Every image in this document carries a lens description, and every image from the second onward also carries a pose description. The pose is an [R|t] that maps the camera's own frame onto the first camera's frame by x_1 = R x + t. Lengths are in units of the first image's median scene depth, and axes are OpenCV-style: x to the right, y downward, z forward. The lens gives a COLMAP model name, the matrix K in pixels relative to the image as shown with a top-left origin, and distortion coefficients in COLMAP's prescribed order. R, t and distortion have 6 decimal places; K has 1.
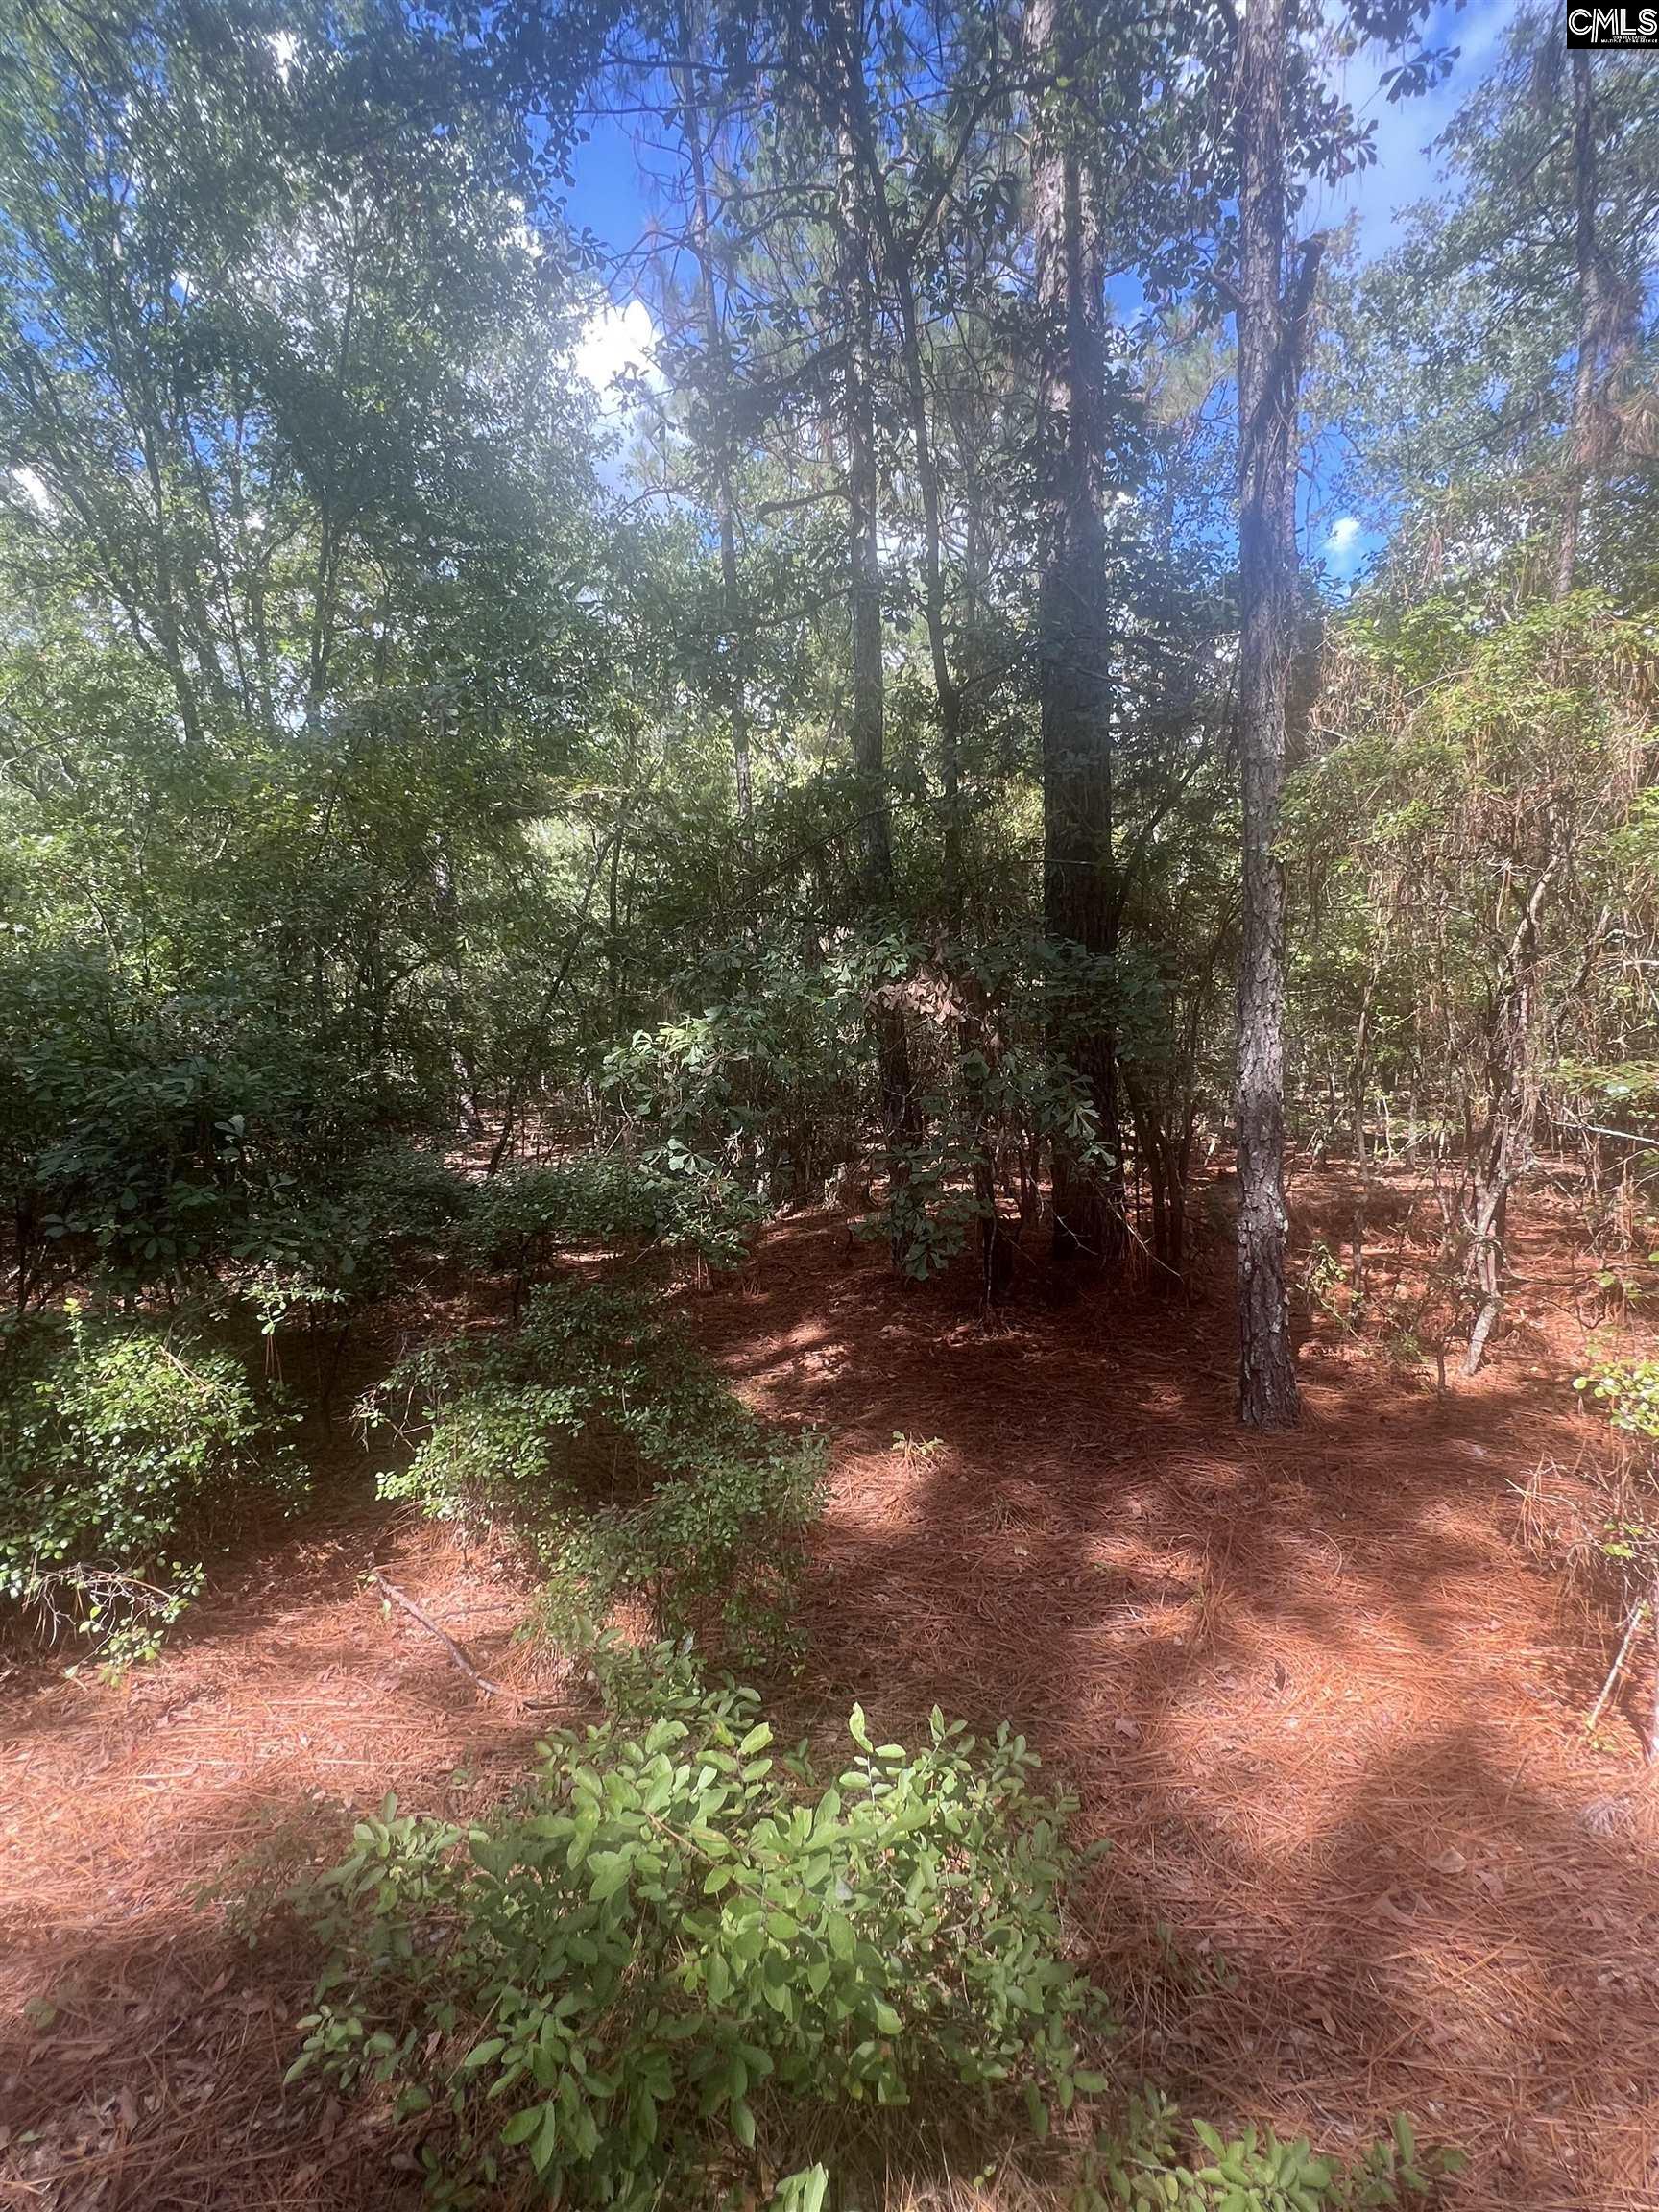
lens RADIAL K [[1081.6, 0, 829.2], [0, 1081.6, 1089.4], [0, 0, 1]] dist [0.002327, 0.001057]
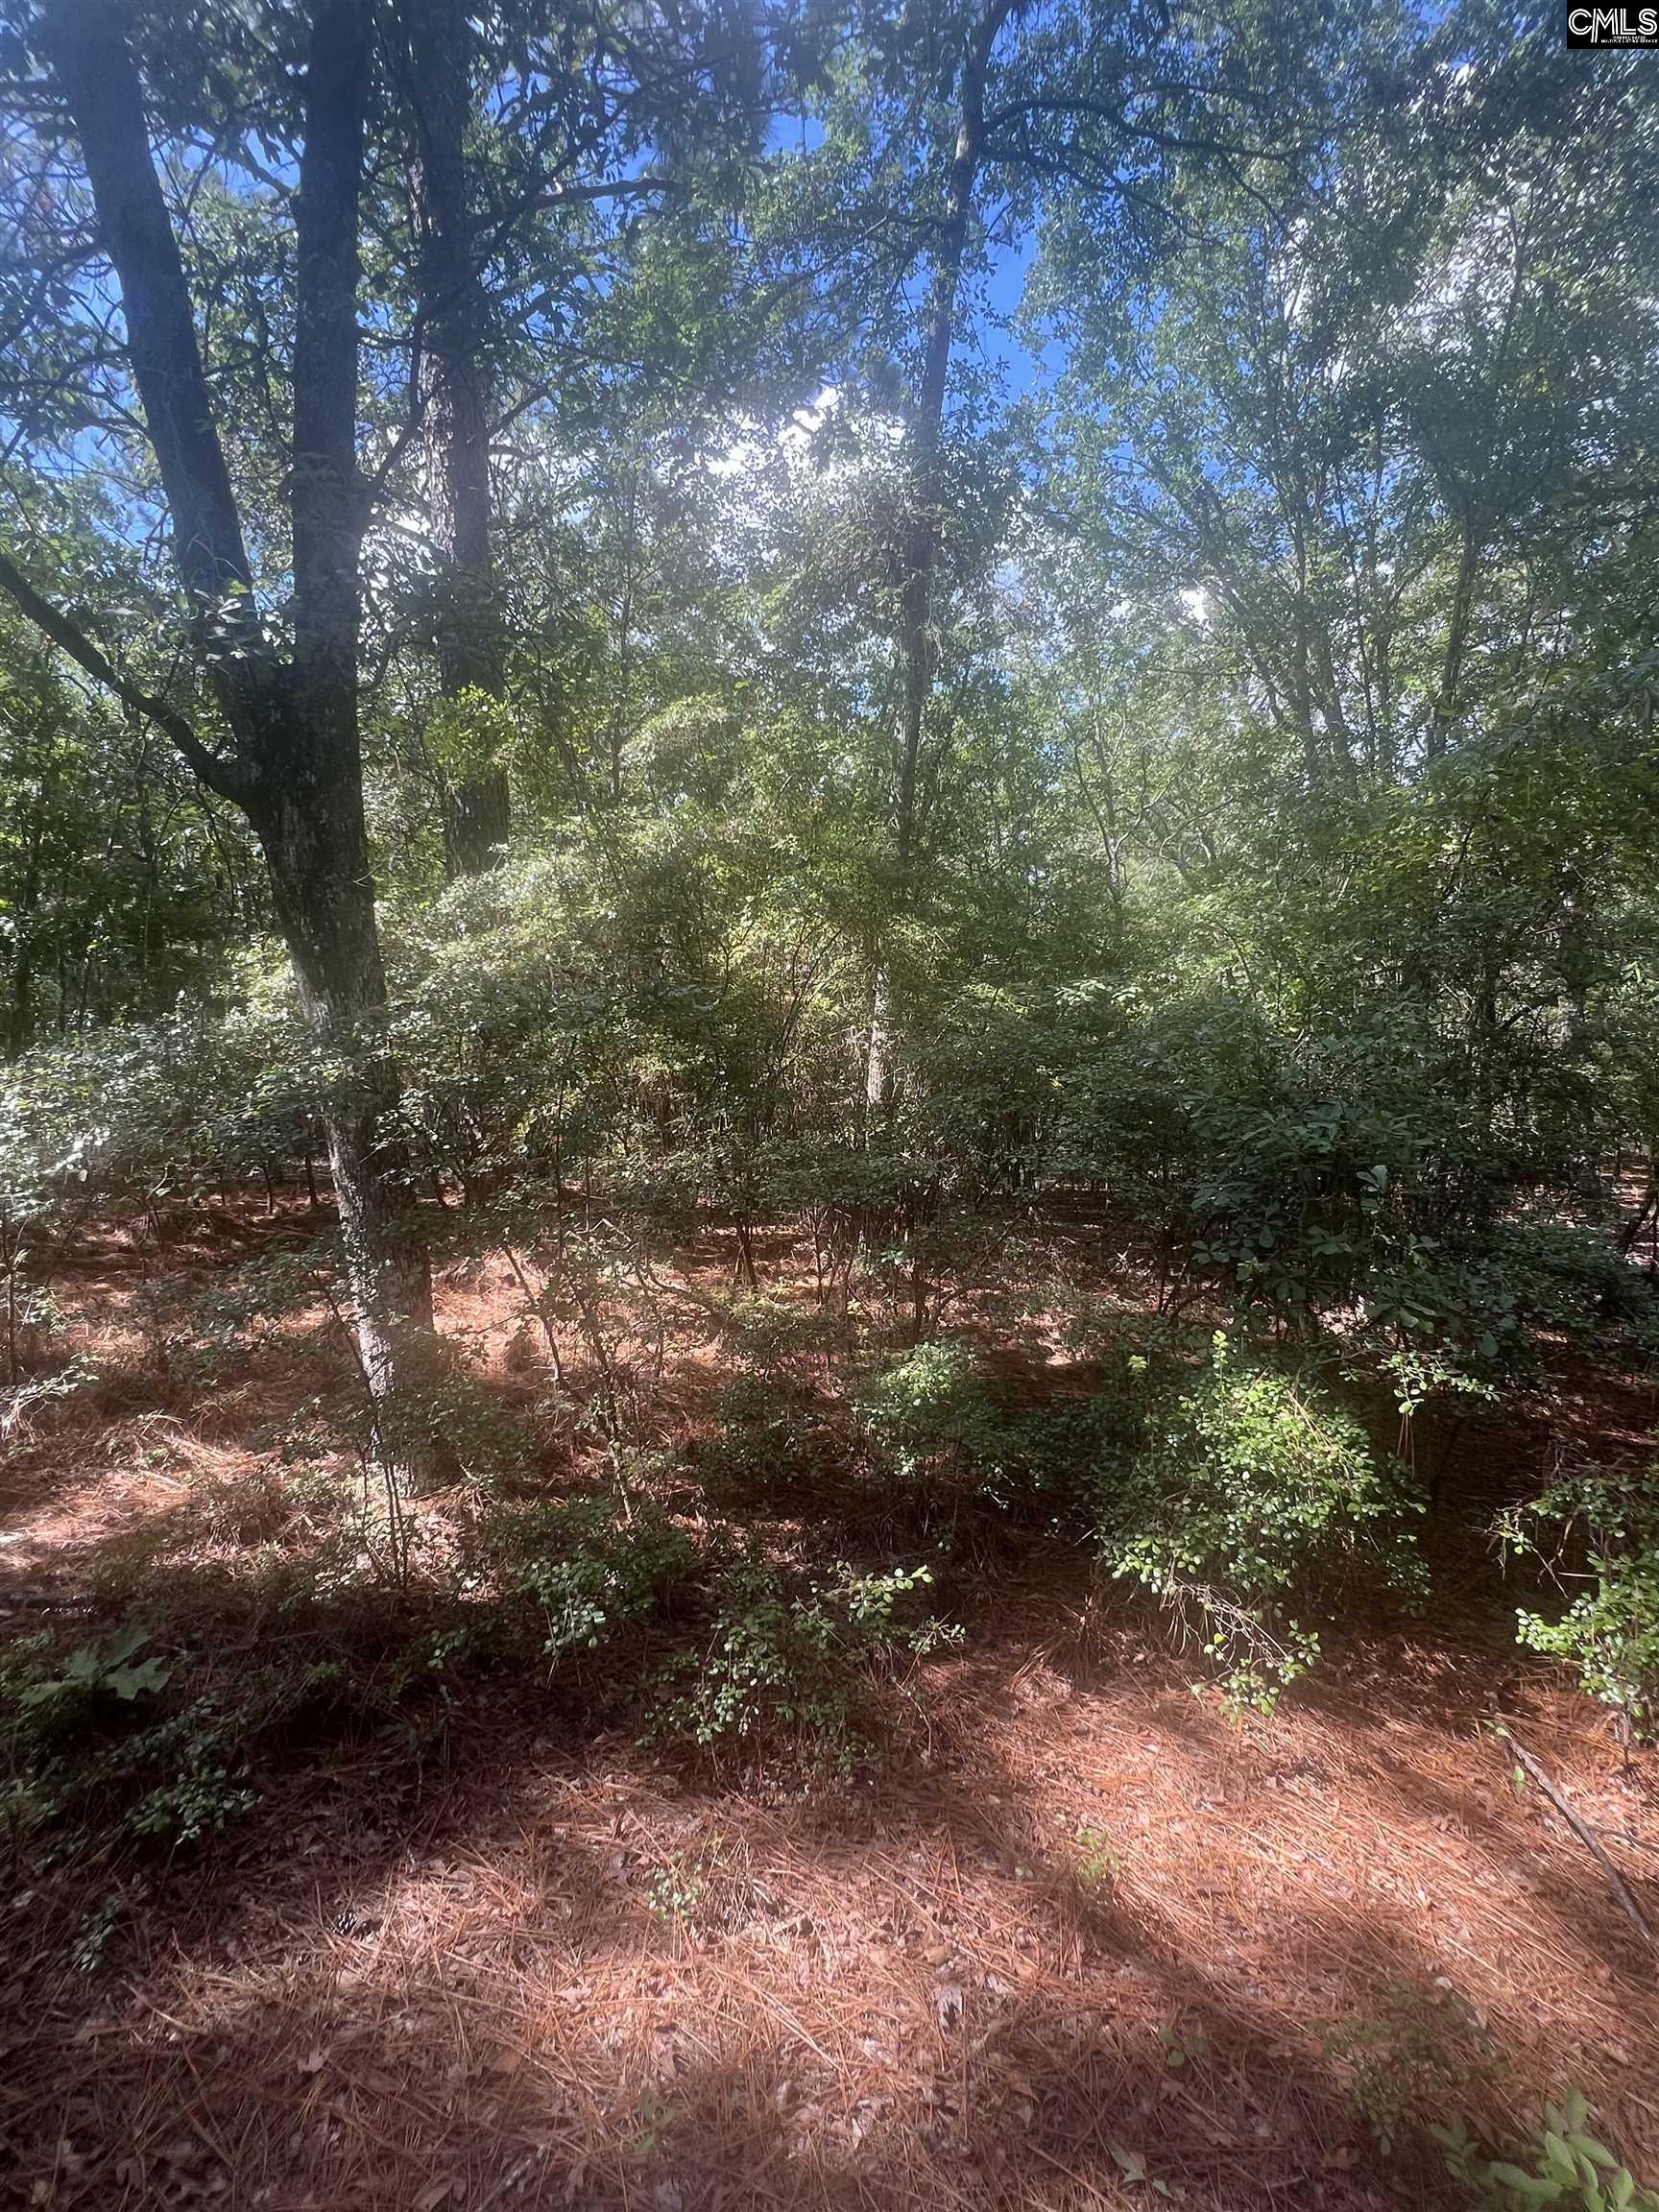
lens RADIAL K [[1081.6, 0, 831.5], [0, 1081.6, 1094.4], [0, 0, 1]] dist [0.002327, 0.001057]
pose [[0.598833, 0.044005, -0.799664, -0.091106], [-0.069323, 0.997590, 0.002984, -0.008003], [0.797868, 0.053648, 0.600440, 0.059589]]
